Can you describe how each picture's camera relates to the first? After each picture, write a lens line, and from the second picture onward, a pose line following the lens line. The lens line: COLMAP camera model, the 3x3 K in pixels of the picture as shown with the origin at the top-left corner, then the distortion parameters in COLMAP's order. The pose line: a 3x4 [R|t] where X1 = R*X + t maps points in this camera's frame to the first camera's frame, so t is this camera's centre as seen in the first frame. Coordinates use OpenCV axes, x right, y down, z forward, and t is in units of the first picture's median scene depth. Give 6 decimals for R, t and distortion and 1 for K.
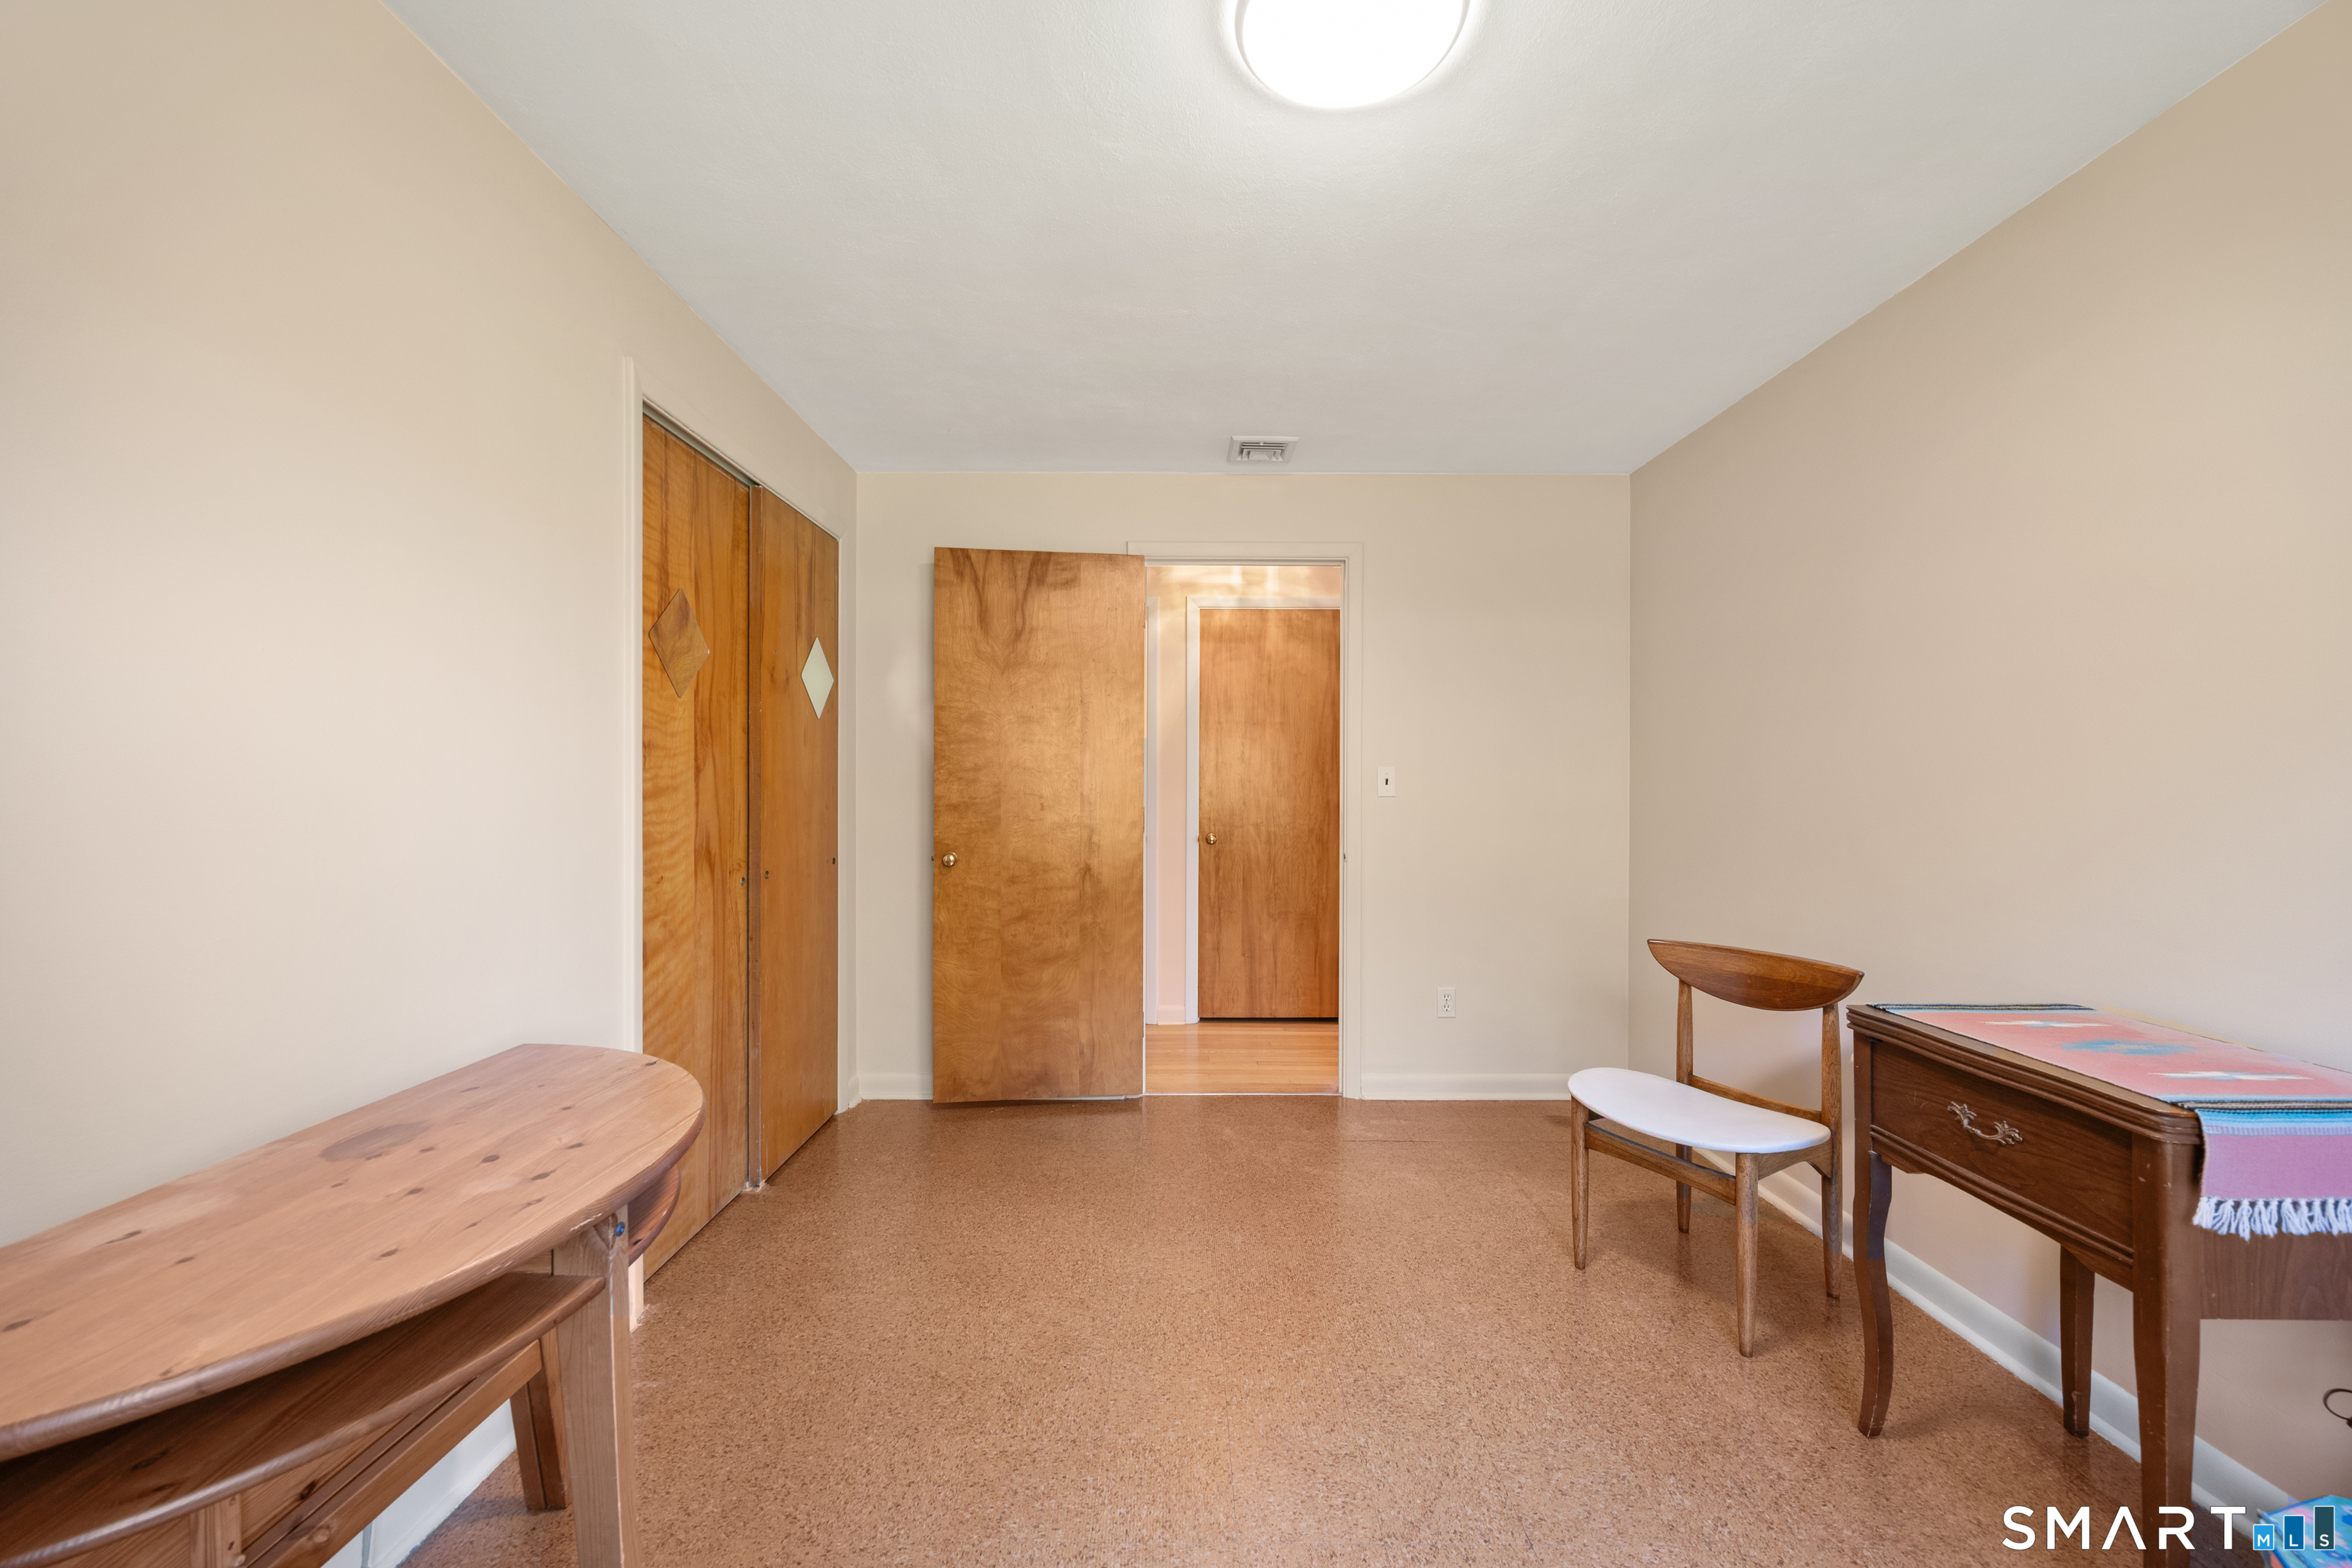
lens RADIAL K [[894.1, 0, 1190.2], [0, 894.1, 756.2], [0, 0, 1]] dist [-0.011052, -0.000124]
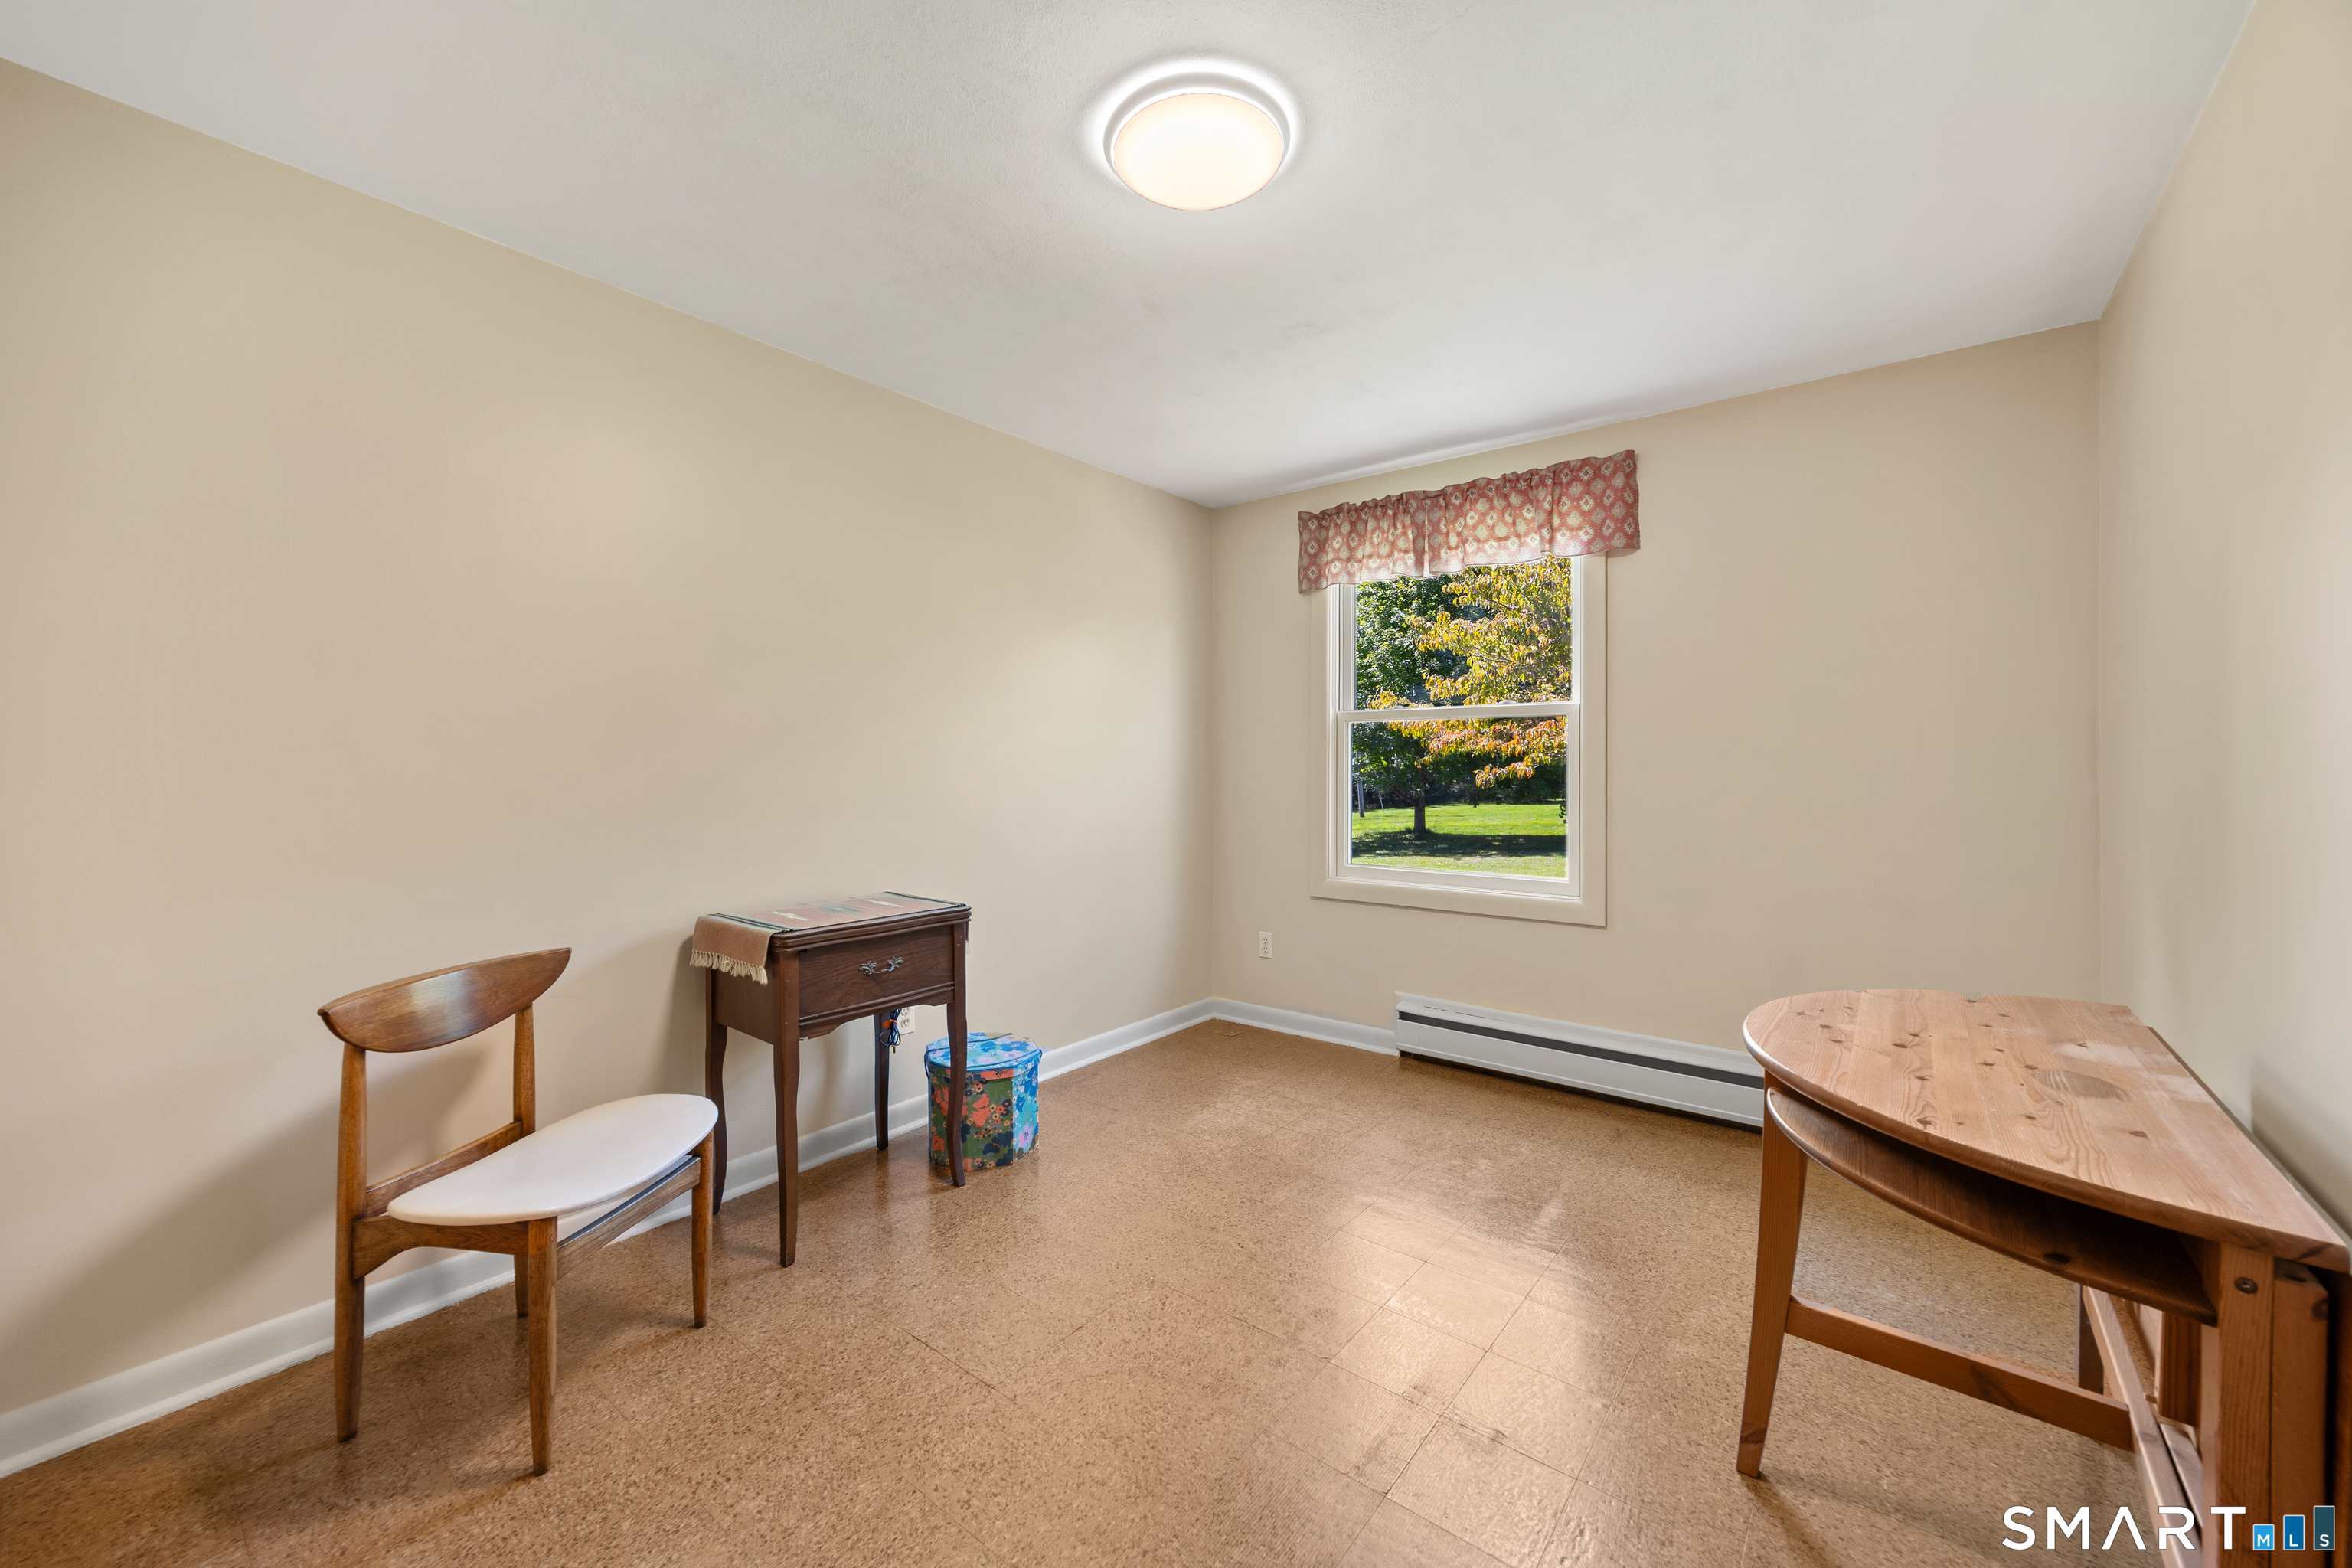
lens RADIAL K [[894.1, 0, 1190.2], [0, 894.1, 756.2], [0, 0, 1]] dist [-0.011052, -0.000124]
pose [[-0.778629, 0.005889, 0.627457, -0.599899], [-0.015993, 0.999445, -0.029226, 0.070063], [-0.627281, -0.032791, -0.778102, 1.994795]]
